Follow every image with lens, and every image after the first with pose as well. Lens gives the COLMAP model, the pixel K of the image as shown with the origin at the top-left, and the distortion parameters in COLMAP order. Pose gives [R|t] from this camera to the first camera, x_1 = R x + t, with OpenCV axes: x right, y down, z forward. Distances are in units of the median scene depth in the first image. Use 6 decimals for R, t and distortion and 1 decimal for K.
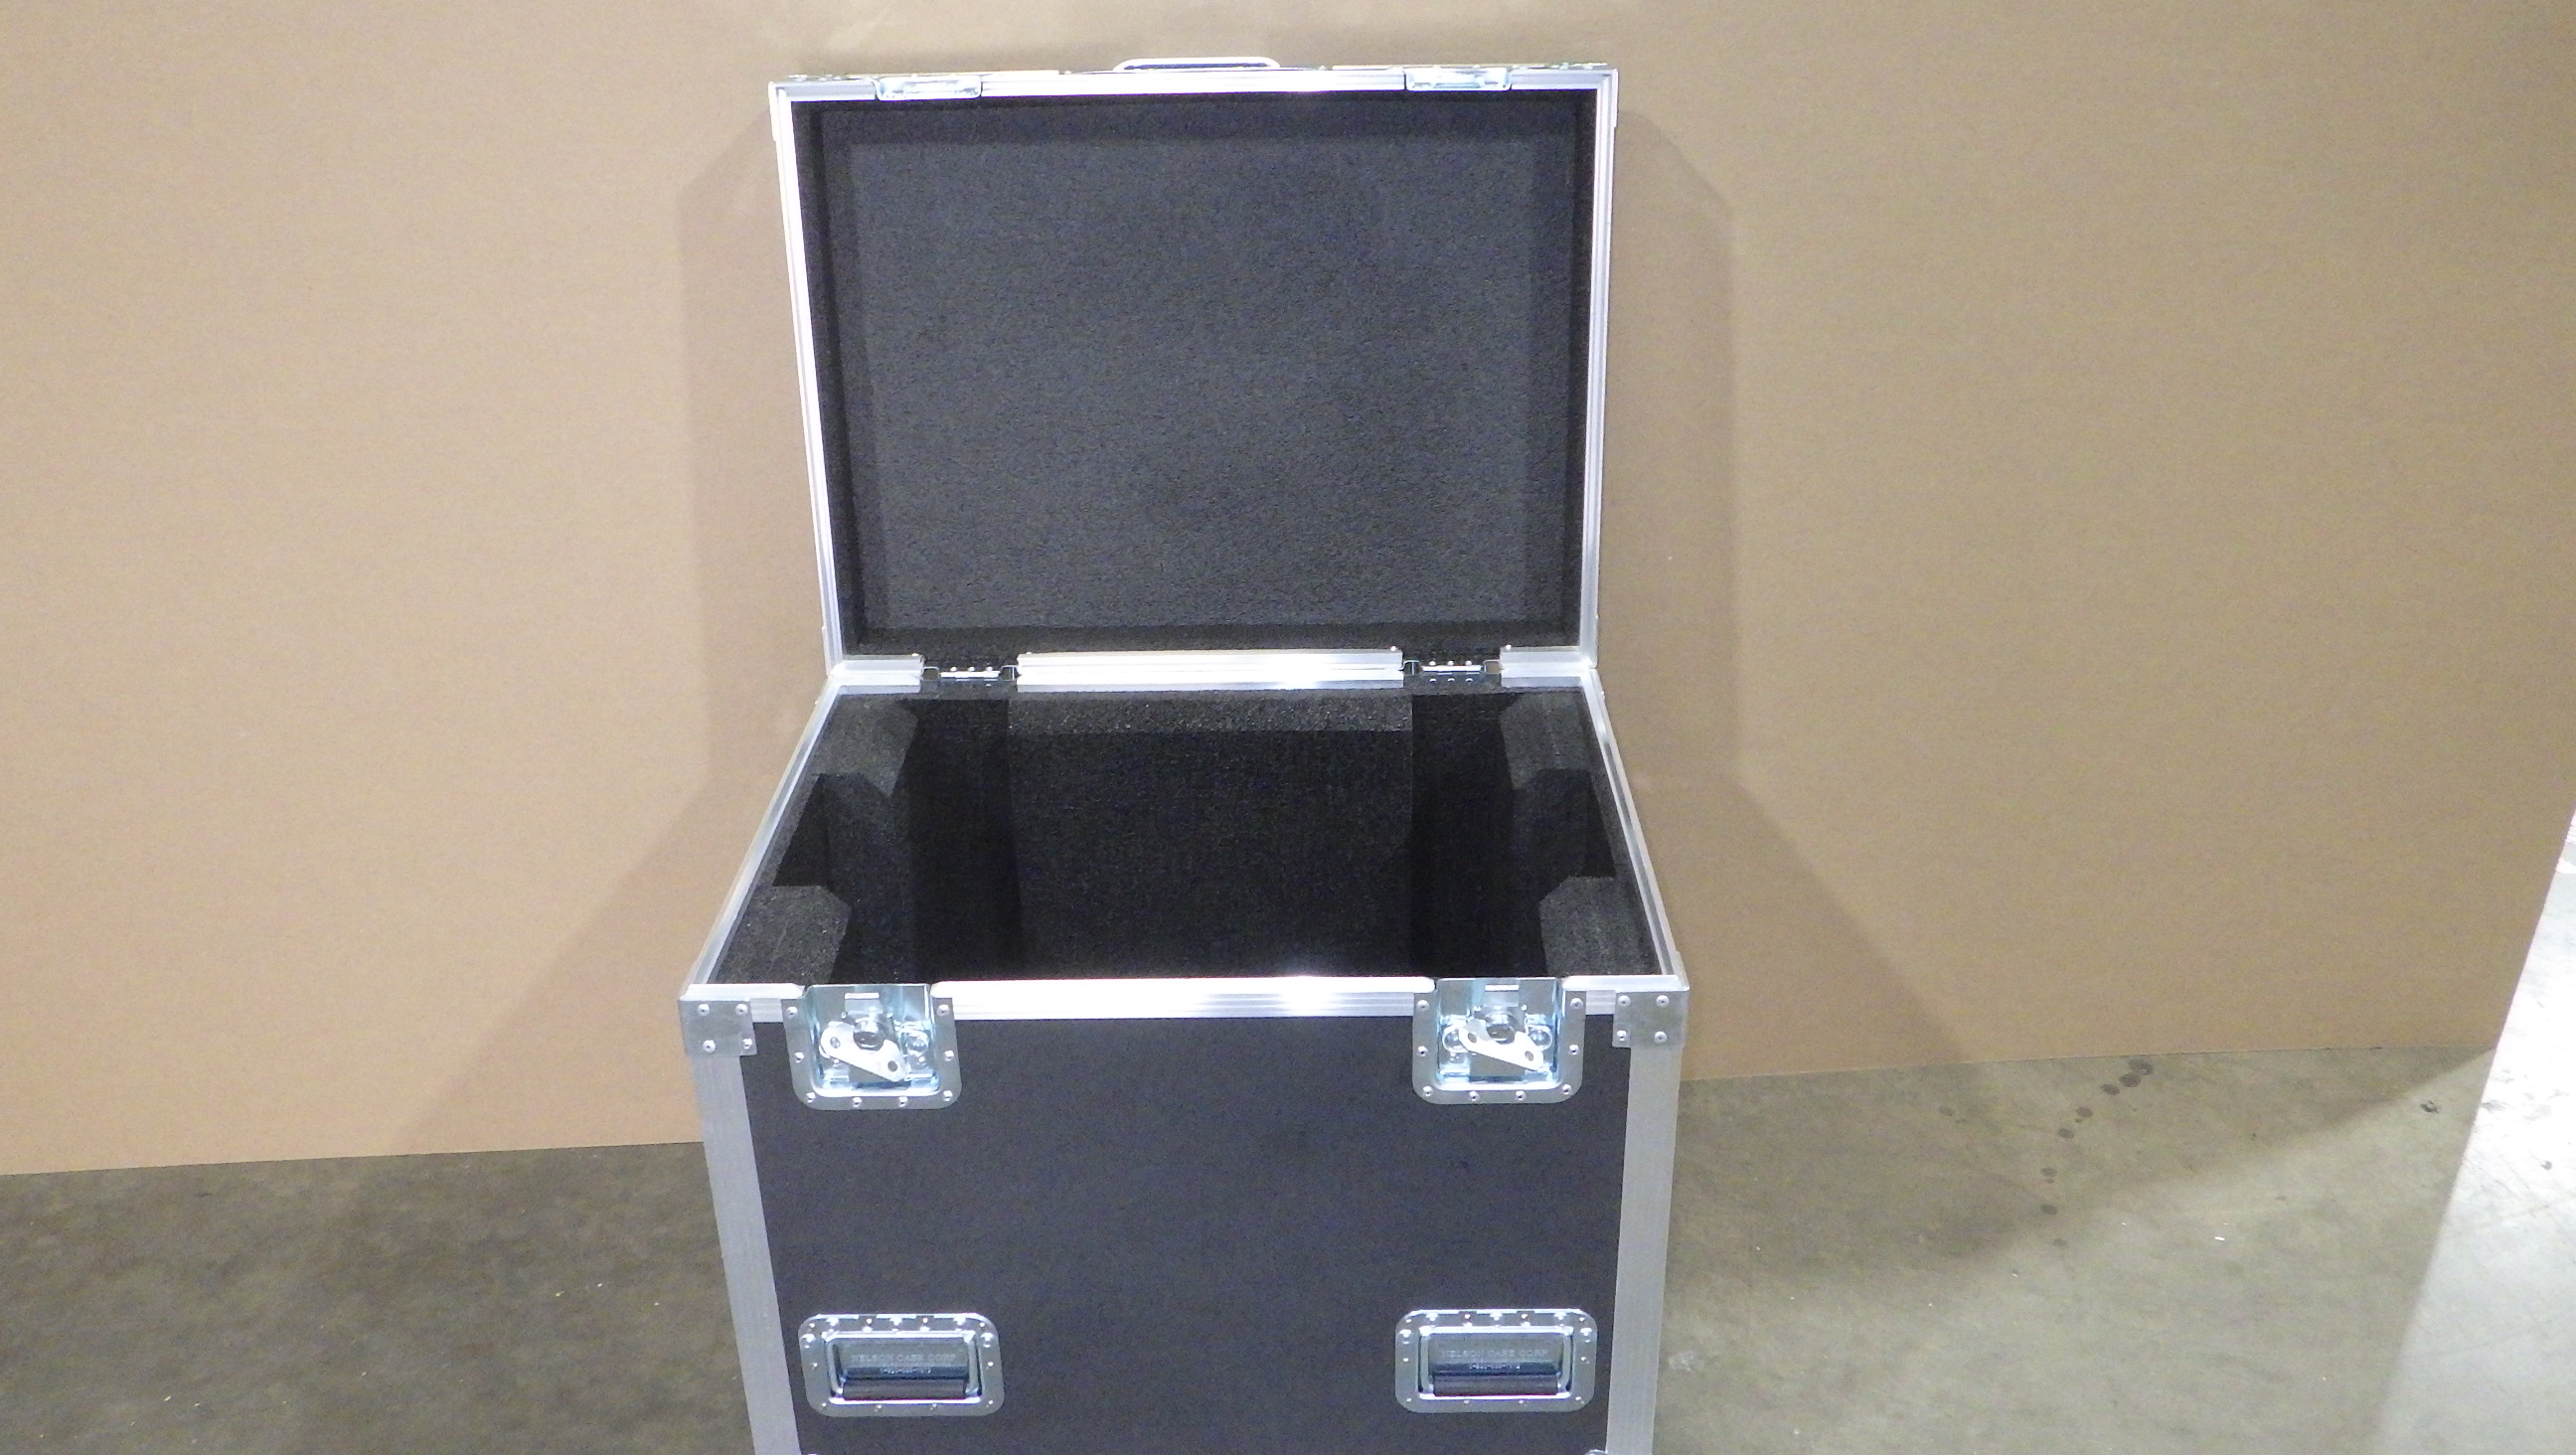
lens RADIAL K [[2155.8, 0, 1288.0], [0, 2155.8, 727.5], [0, 0, 1]] dist [-0.002609, -0.005476]
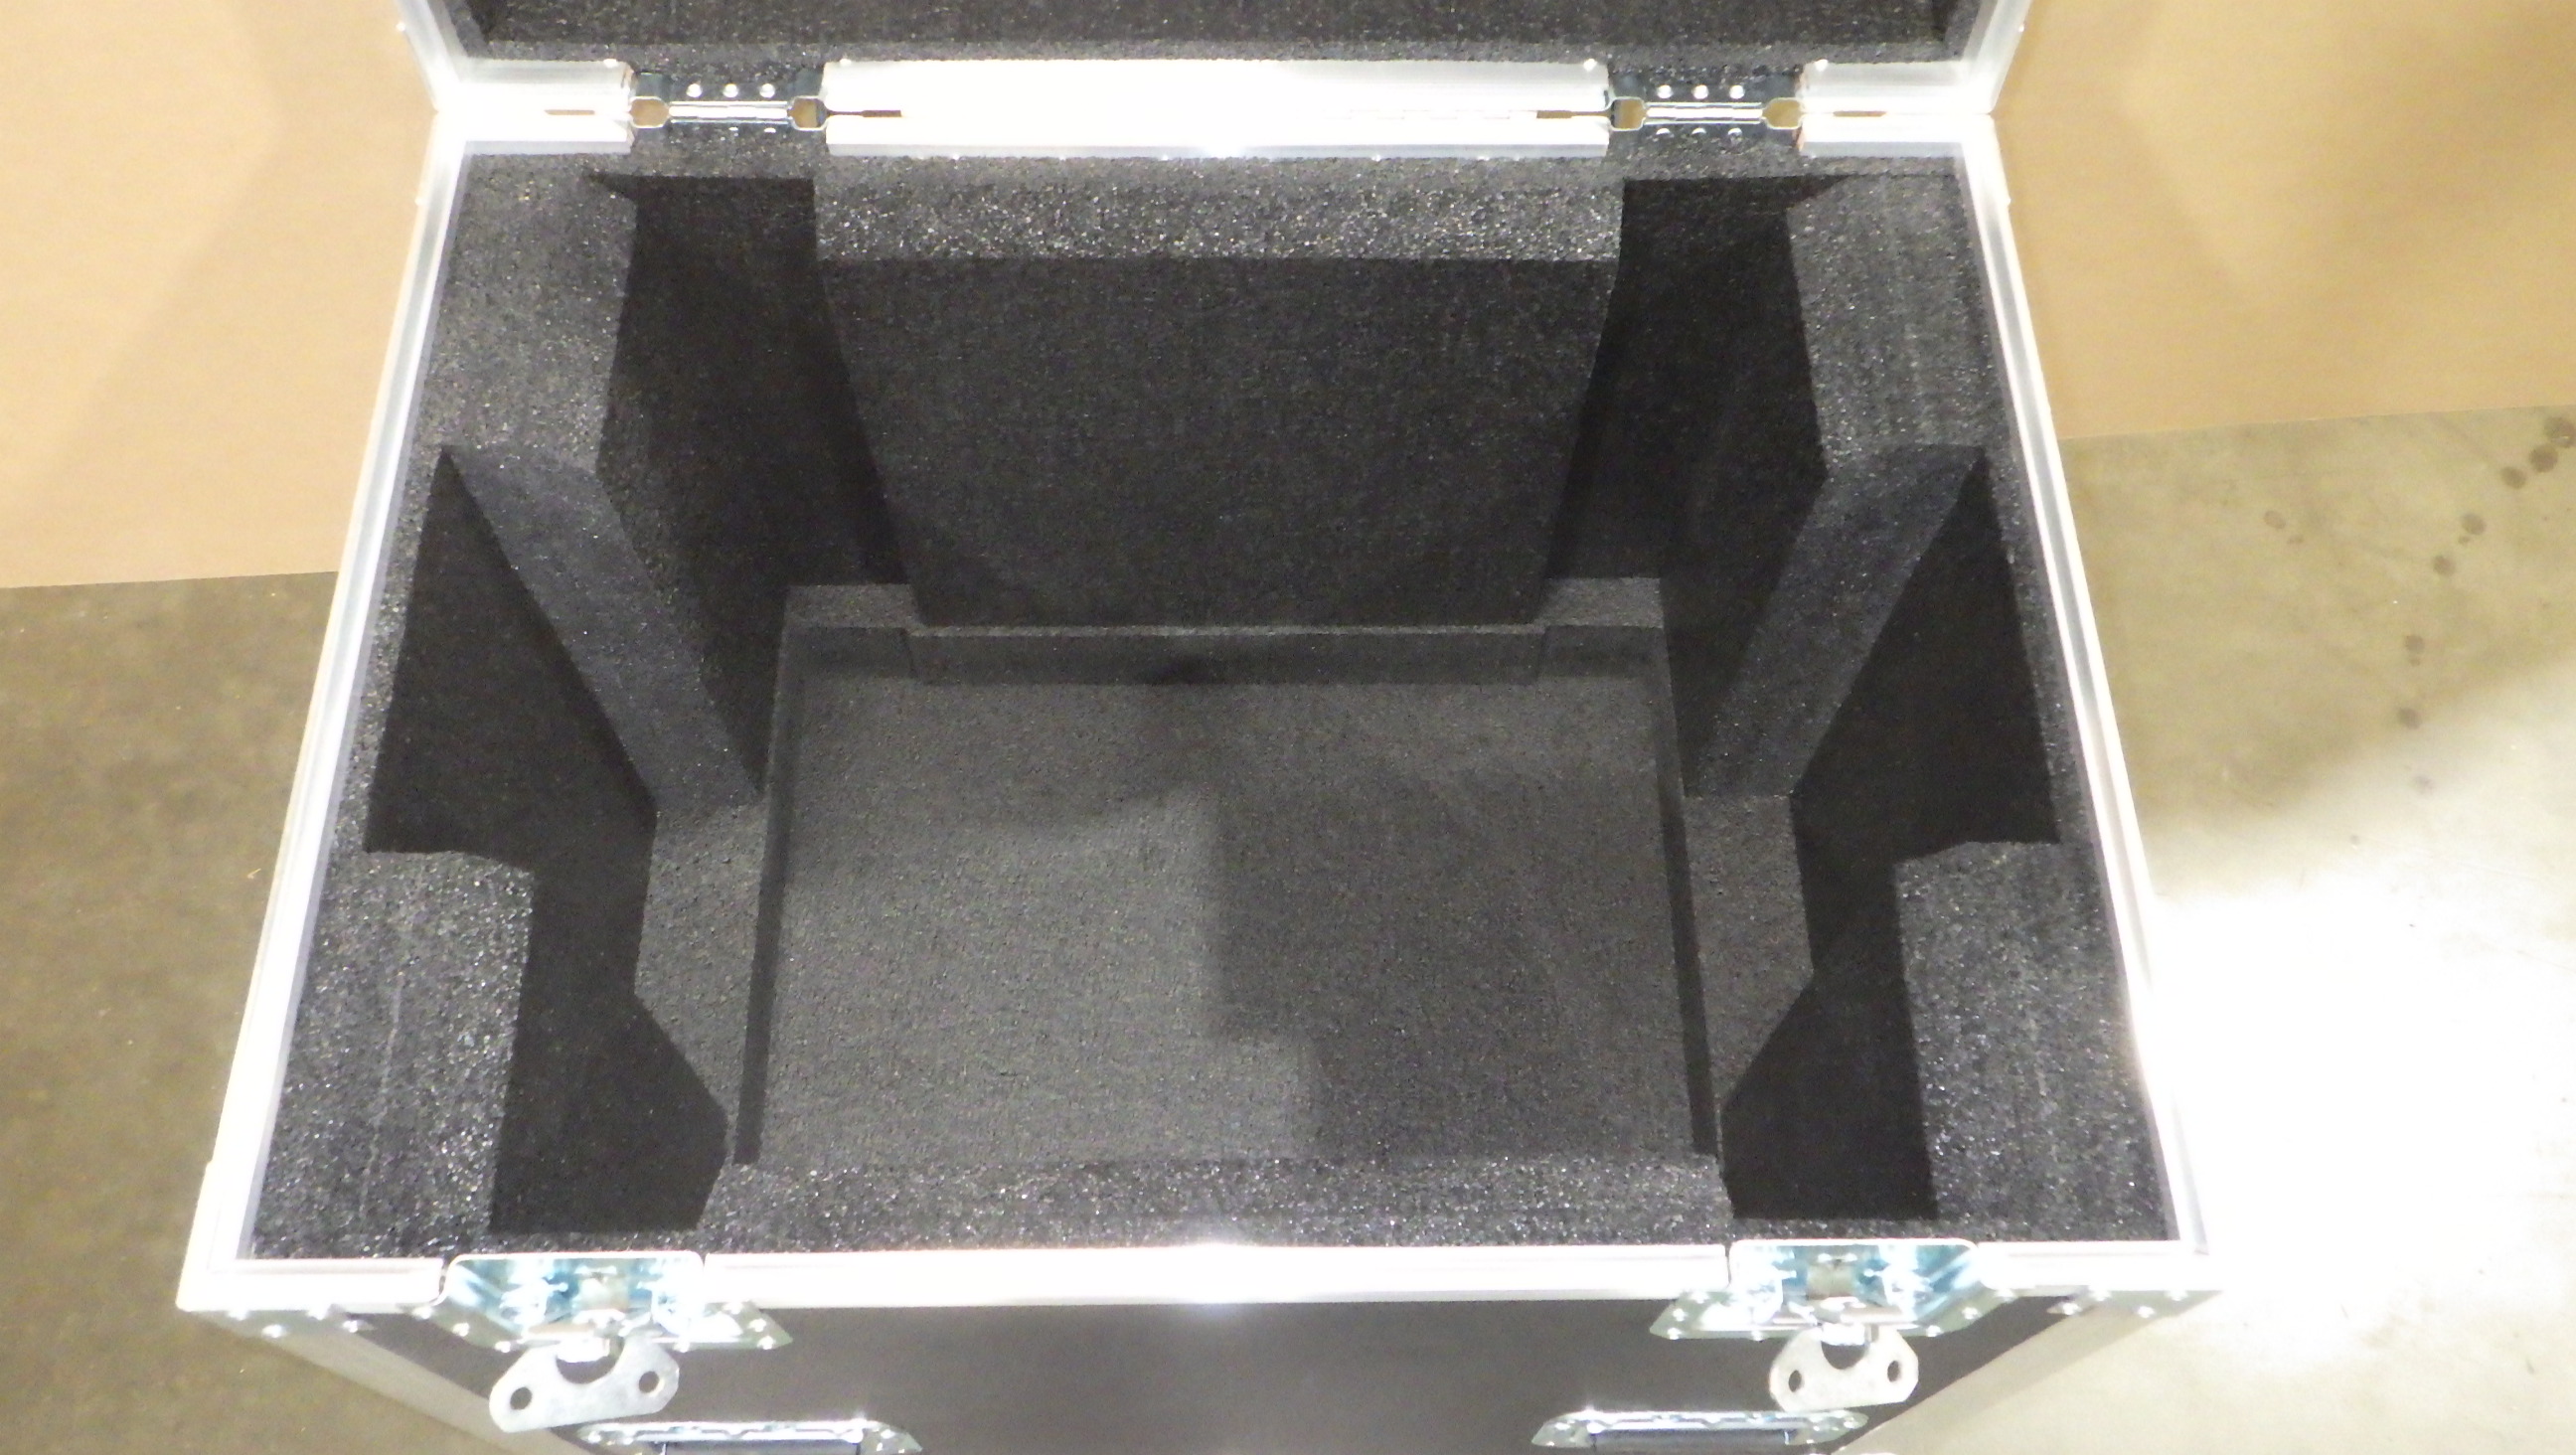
lens RADIAL K [[2155.8, 0, 1288.0], [0, 2155.8, 727.5], [0, 0, 1]] dist [-0.002609, -0.005476]
pose [[0.999338, -0.002293, 0.036303, -0.034496], [-0.019930, 0.800364, 0.599182, -0.188740], [-0.030430, -0.599509, 0.799789, 0.467969]]
